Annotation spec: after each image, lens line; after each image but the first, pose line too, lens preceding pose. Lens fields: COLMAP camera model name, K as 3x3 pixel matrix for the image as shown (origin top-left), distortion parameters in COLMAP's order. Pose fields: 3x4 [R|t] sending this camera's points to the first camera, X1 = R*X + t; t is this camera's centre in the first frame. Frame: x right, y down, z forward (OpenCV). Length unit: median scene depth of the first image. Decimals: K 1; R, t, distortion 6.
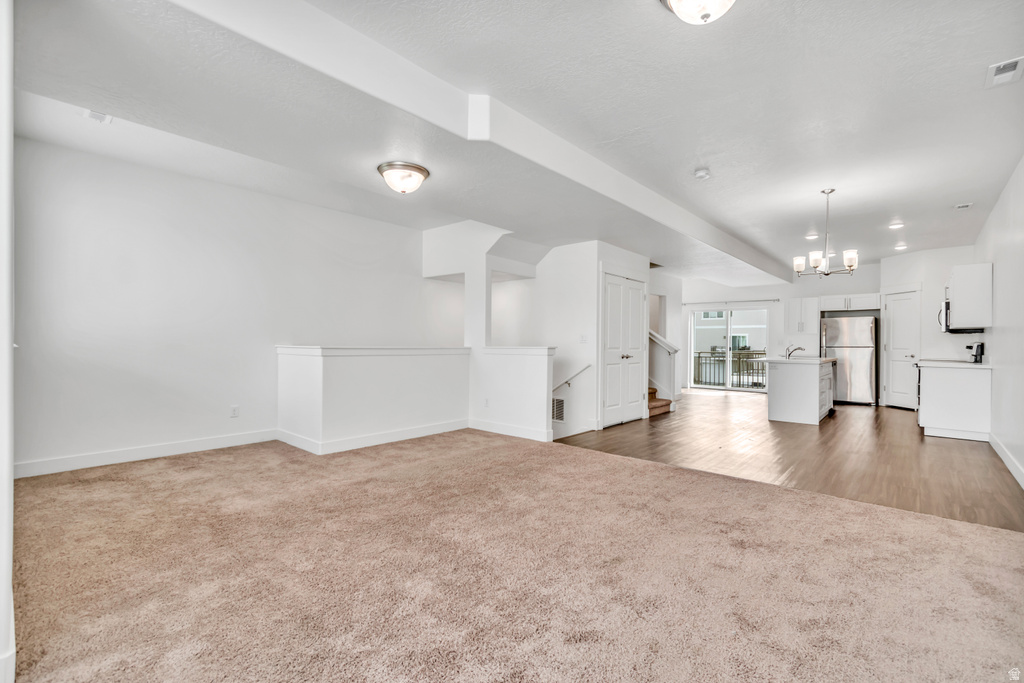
lens RADIAL K [[455.9, 0, 514.1], [0, 455.9, 346.3], [0, 0, 1]] dist [0.007989, 0.000061]
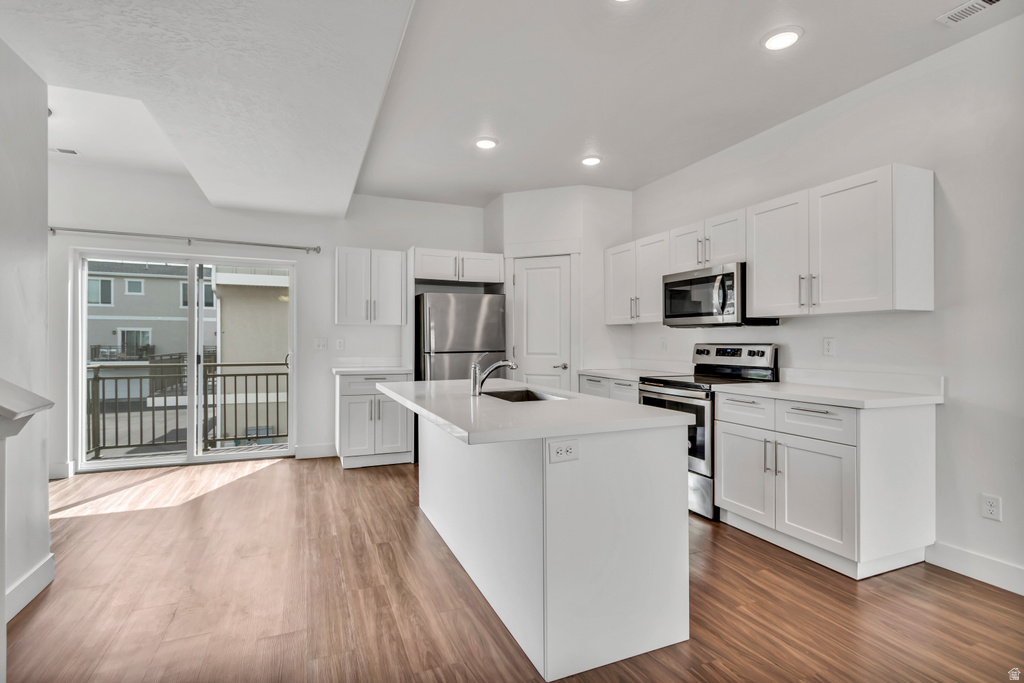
lens RADIAL K [[491.7, 0, 512.0], [0, 491.7, 341.5], [0, 0, 1]] dist [-0.000465, -0.000374]
pose [[0.430937, -0.005876, 0.902363, 0.257989], [0.009500, 0.999953, 0.001975, -0.010914], [-0.902332, 0.007722, 0.430972, 0.725892]]
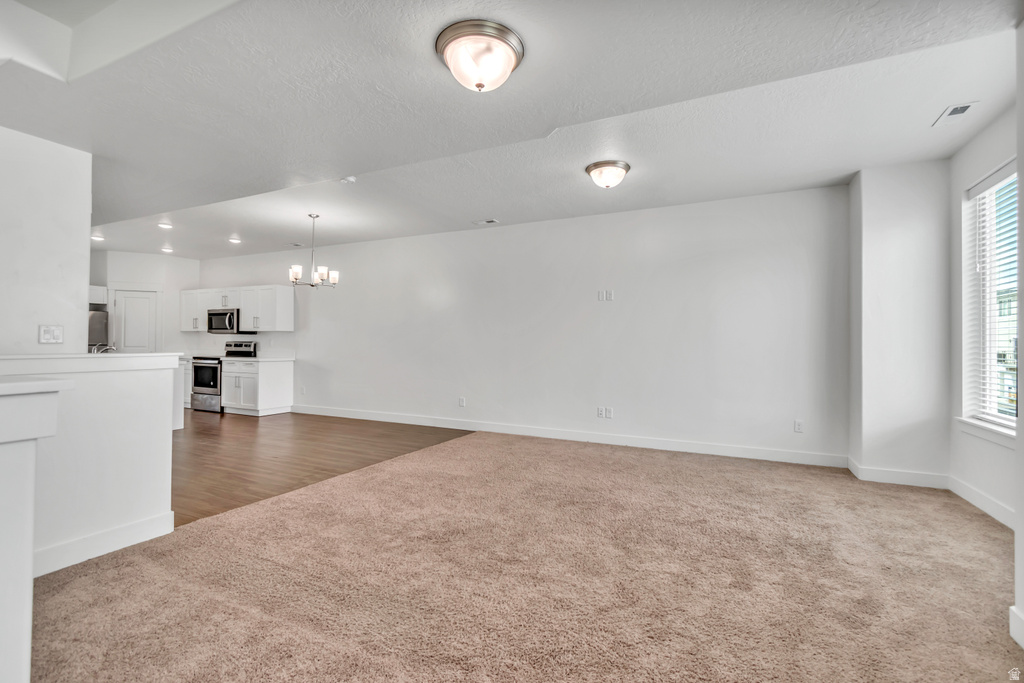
lens RADIAL K [[455.9, 0, 514.1], [0, 455.9, 346.3], [0, 0, 1]] dist [0.007989, 0.000061]
pose [[-0.268281, -0.008031, 0.963307, -0.323529], [-0.005729, 0.999961, 0.006741, -0.006307], [-0.963324, -0.003710, -0.268316, 0.446265]]
